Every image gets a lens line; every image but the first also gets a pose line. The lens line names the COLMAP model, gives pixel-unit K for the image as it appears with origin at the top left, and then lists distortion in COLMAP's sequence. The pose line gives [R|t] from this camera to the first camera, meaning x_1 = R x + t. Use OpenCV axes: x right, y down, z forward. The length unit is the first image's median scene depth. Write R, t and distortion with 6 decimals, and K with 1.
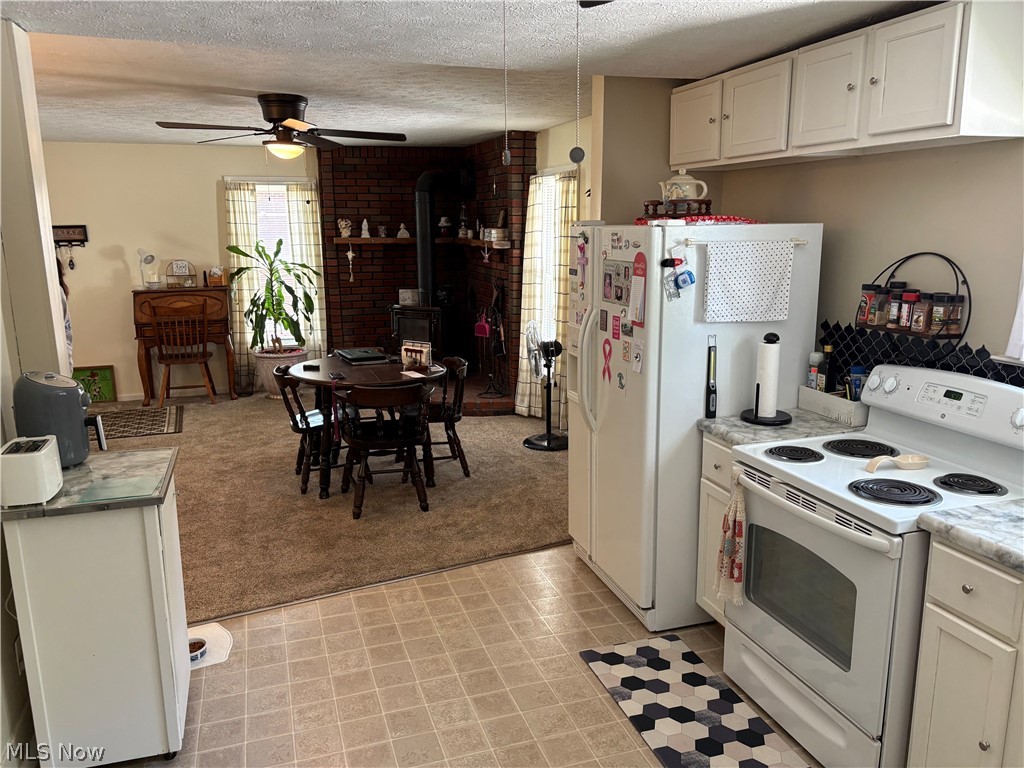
lens RADIAL K [[780.0, 0, 513.3], [0, 780.0, 386.4], [0, 0, 1]] dist [0.050669, -0.059938]
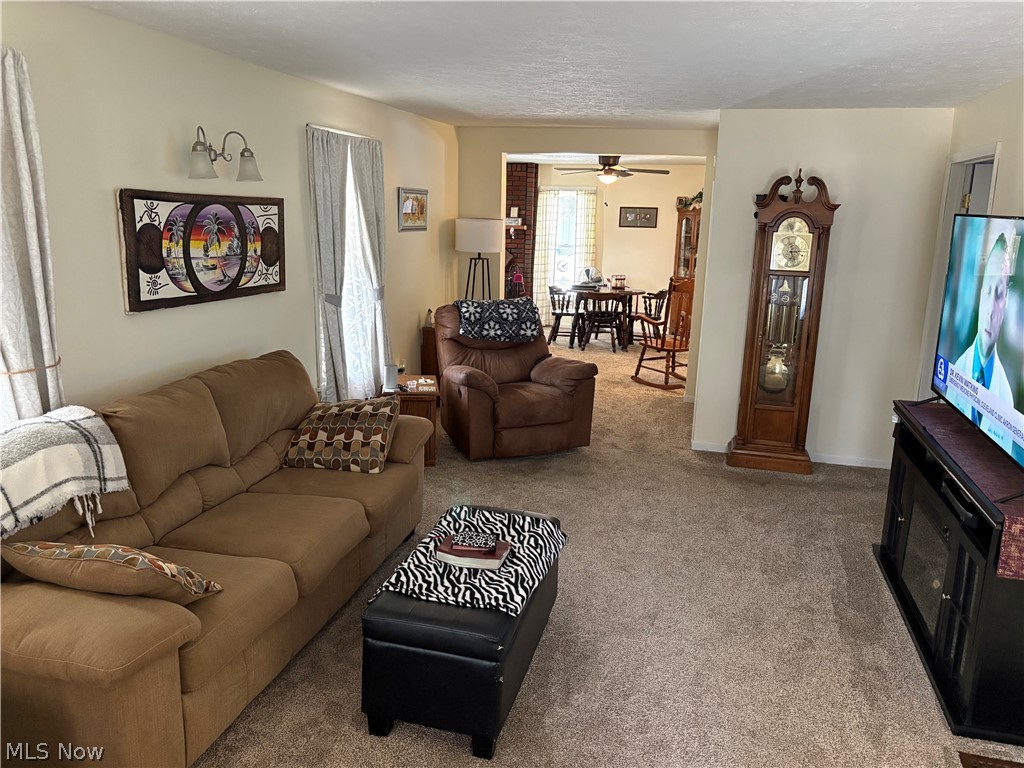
lens RADIAL K [[780.0, 0, 511.3], [0, 780.0, 388.6], [0, 0, 1]] dist [0.050669, -0.059938]
pose [[0.534531, -0.175369, 0.826754, -1.323124], [0.154007, 0.982068, 0.108742, -0.022123], [-0.830998, 0.069200, 0.551954, 0.085443]]
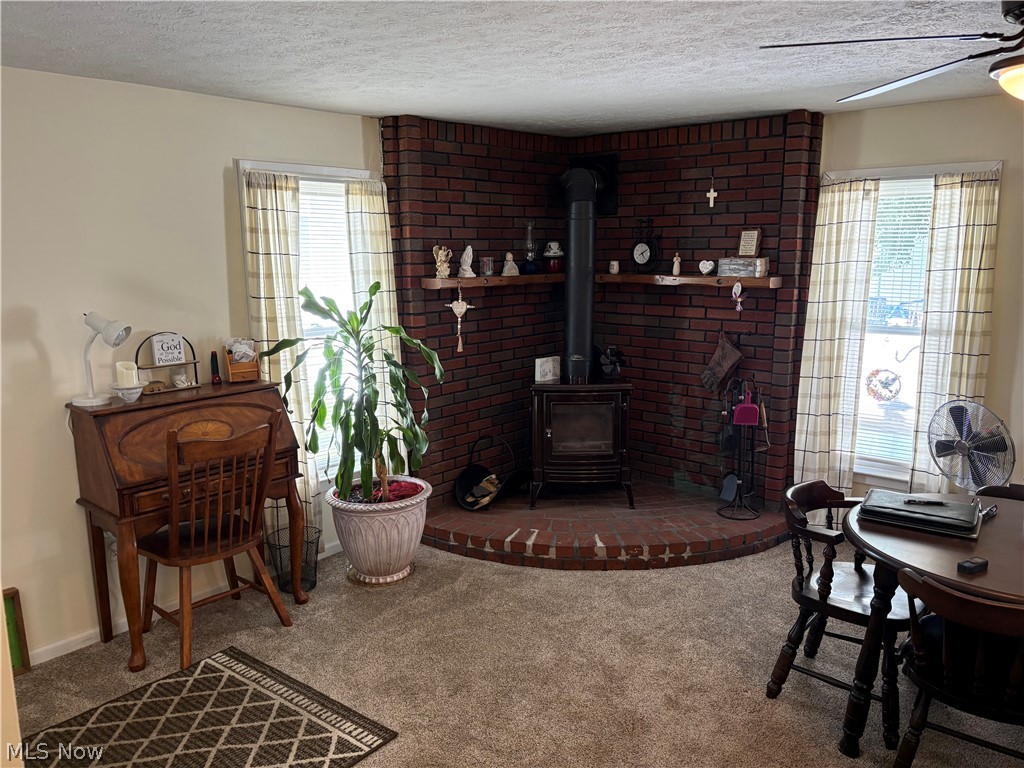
lens RADIAL K [[780.0, 0, 513.2], [0, 780.0, 383.1], [0, 0, 1]] dist [0.050669, -0.059938]
pose [[0.852256, -0.088516, 0.515582, -0.476749], [0.109944, 0.993876, -0.011108, -0.100163], [-0.511441, 0.066152, 0.856768, 0.483762]]
